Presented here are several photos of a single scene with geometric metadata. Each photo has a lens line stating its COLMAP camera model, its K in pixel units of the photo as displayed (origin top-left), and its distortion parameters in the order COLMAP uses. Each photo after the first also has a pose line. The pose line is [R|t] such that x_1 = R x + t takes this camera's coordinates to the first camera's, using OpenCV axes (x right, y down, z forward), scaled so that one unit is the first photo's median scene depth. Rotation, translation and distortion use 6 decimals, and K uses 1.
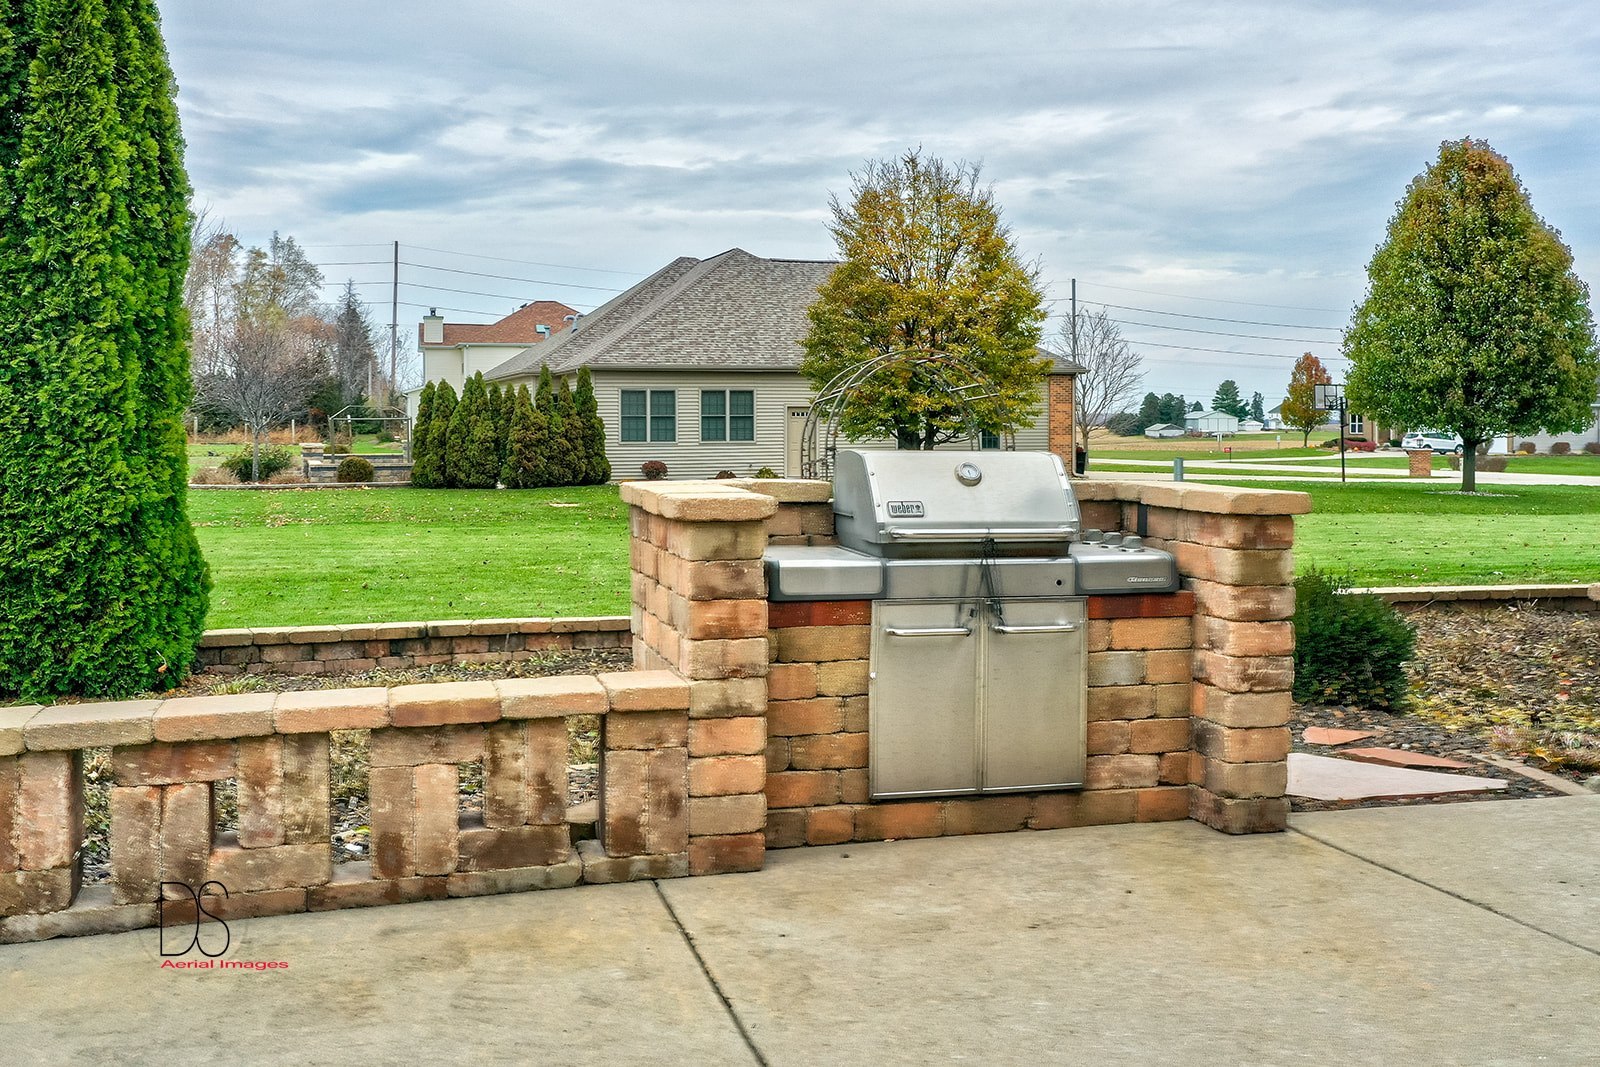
lens RADIAL K [[1319.3, 0, 800.0], [0, 1319.3, 533.5], [0, 0, 1]] dist [0.009176, 0.007331]
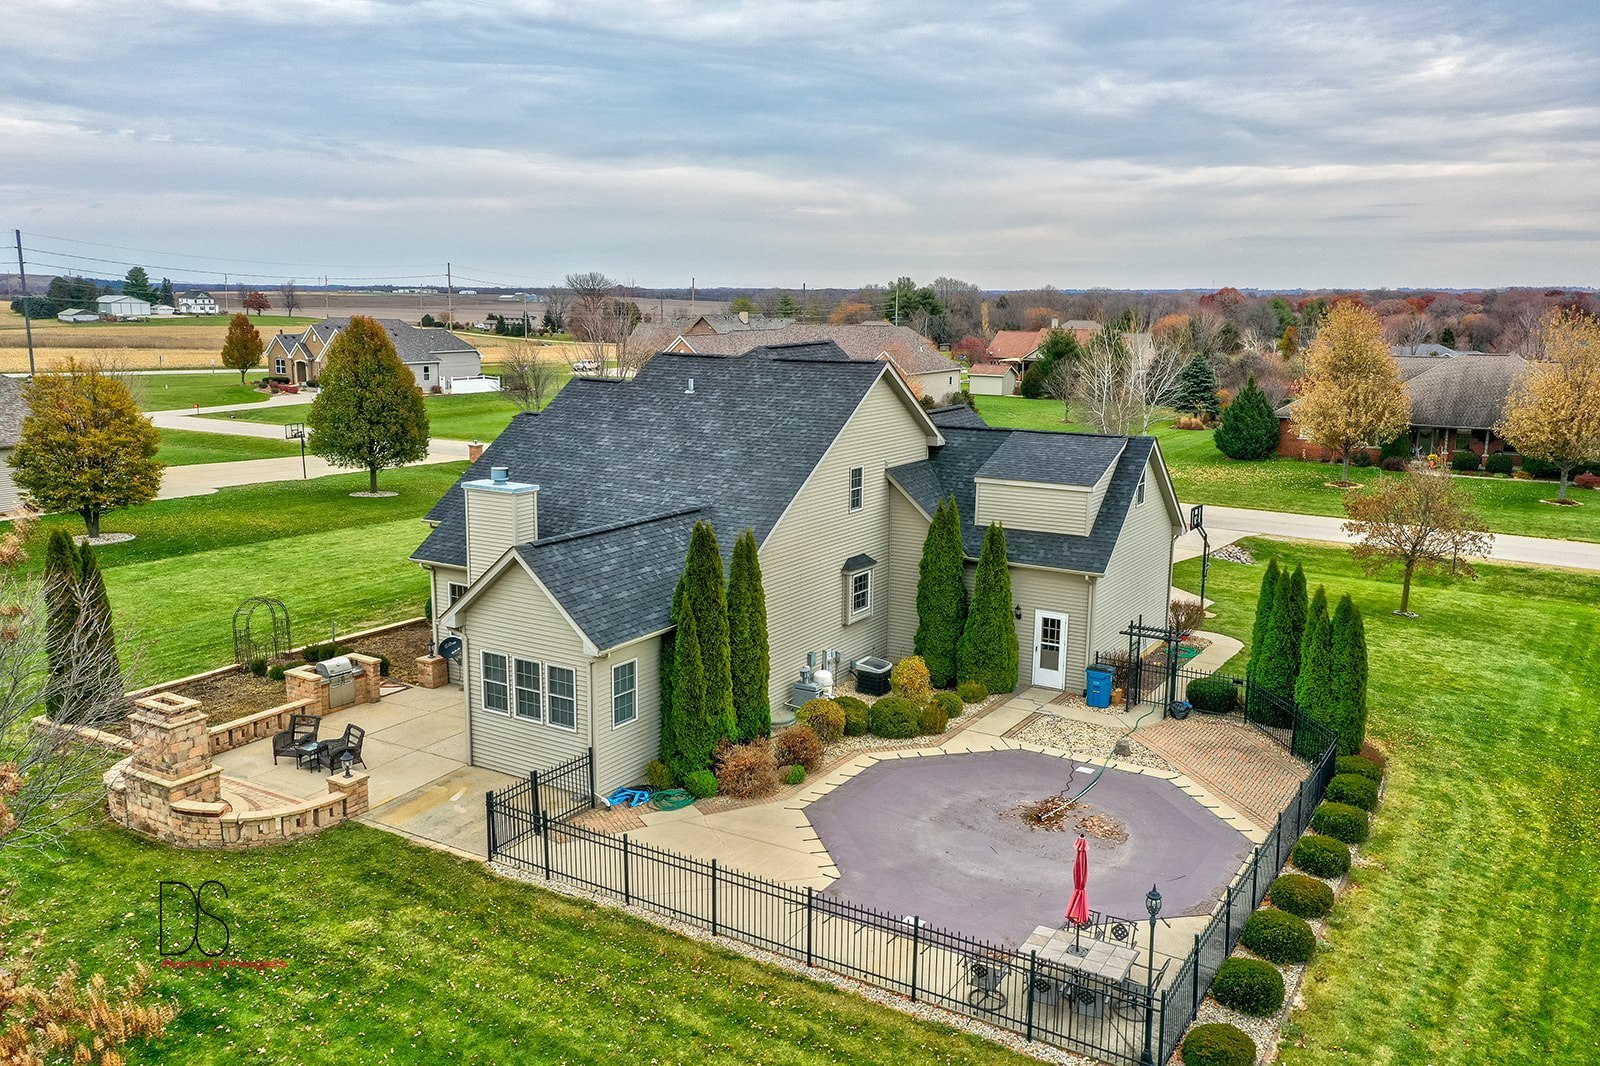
lens RADIAL K [[1247.6, 0, 800.0], [0, 1247.6, 533.0], [0, 0, 1]] dist [0.007440, 0.005873]
pose [[0.686395, -0.126402, 0.716160, -0.071070], [0.025409, 0.988346, 0.150090, -0.041328], [-0.726785, -0.084825, 0.681607, -0.129627]]
